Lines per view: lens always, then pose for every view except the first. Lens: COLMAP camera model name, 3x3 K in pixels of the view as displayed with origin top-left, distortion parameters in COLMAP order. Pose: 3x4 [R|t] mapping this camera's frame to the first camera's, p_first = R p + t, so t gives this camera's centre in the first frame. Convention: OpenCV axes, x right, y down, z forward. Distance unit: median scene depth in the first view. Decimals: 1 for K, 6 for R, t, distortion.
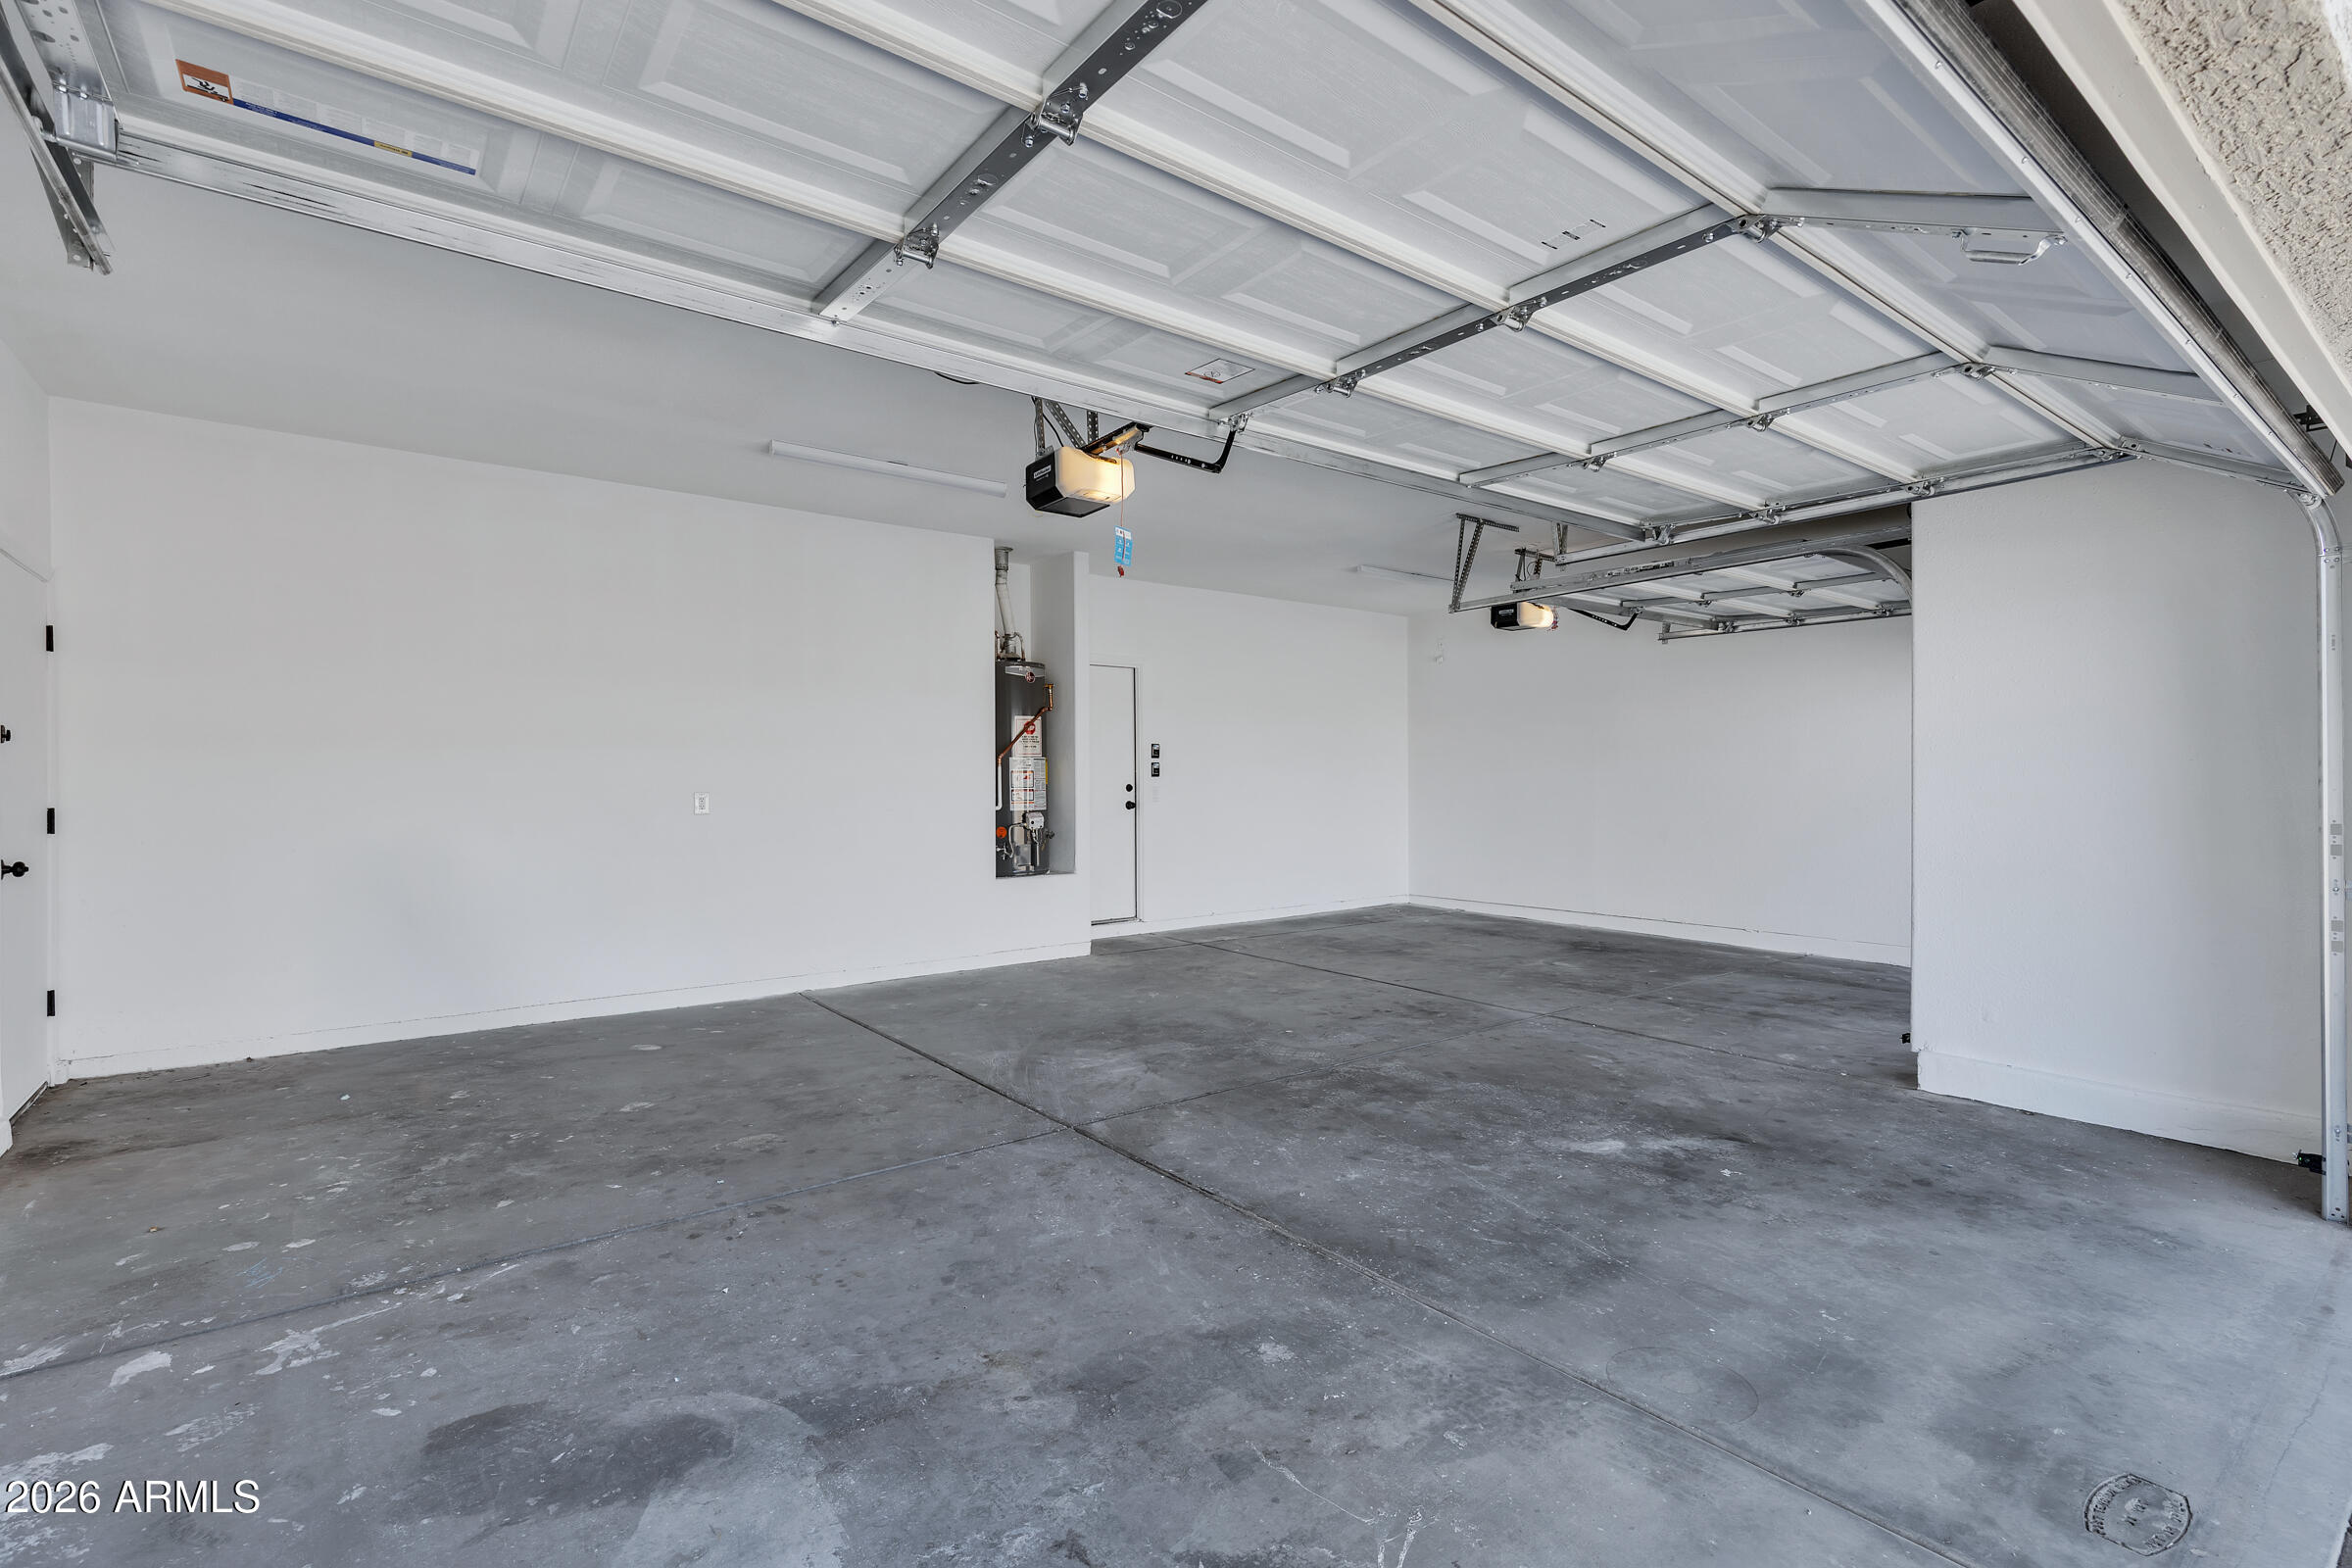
lens RADIAL K [[1080.8, 0, 1176.0], [0, 1080.8, 784.0], [0, 0, 1]] dist [0.004110, 0.001378]
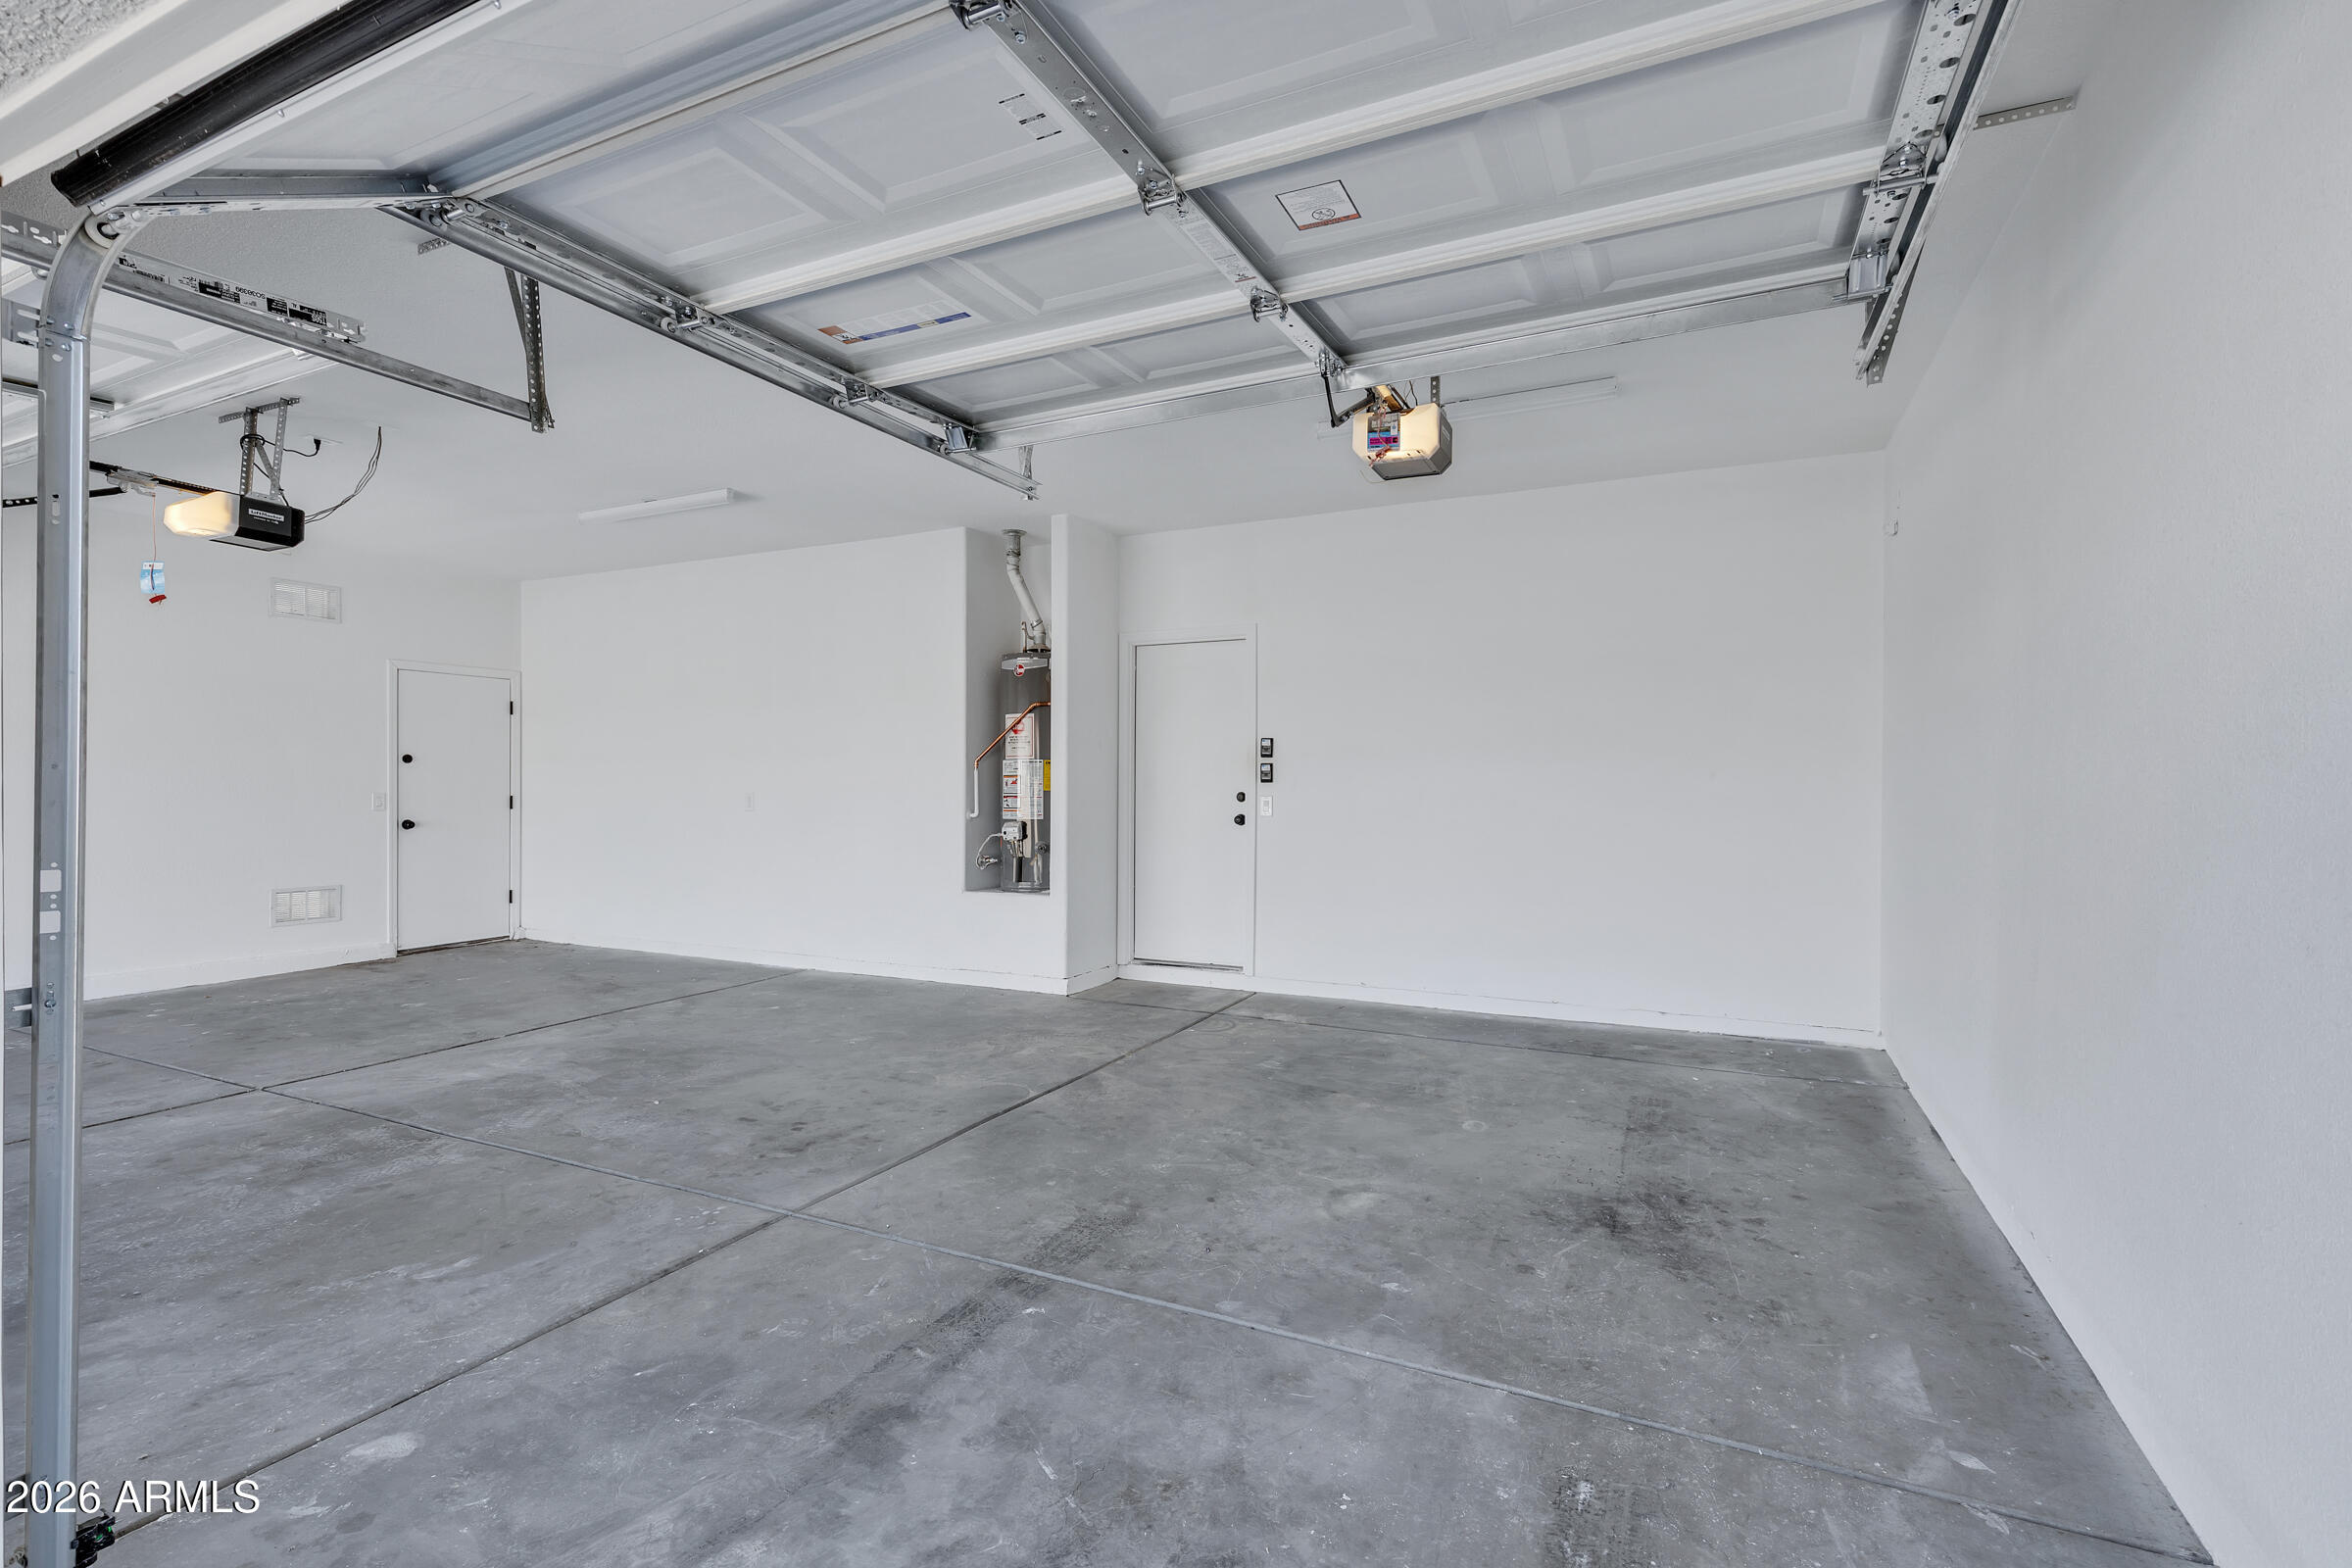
lens RADIAL K [[1080.8, 0, 1176.0], [0, 1080.8, 784.0], [0, 0, 1]] dist [0.004110, 0.001378]
pose [[0.455322, 0.013461, -0.890225, 1.118705], [-0.013288, 0.999877, 0.008323, -0.020609], [0.890228, 0.008040, 0.455445, 1.105854]]
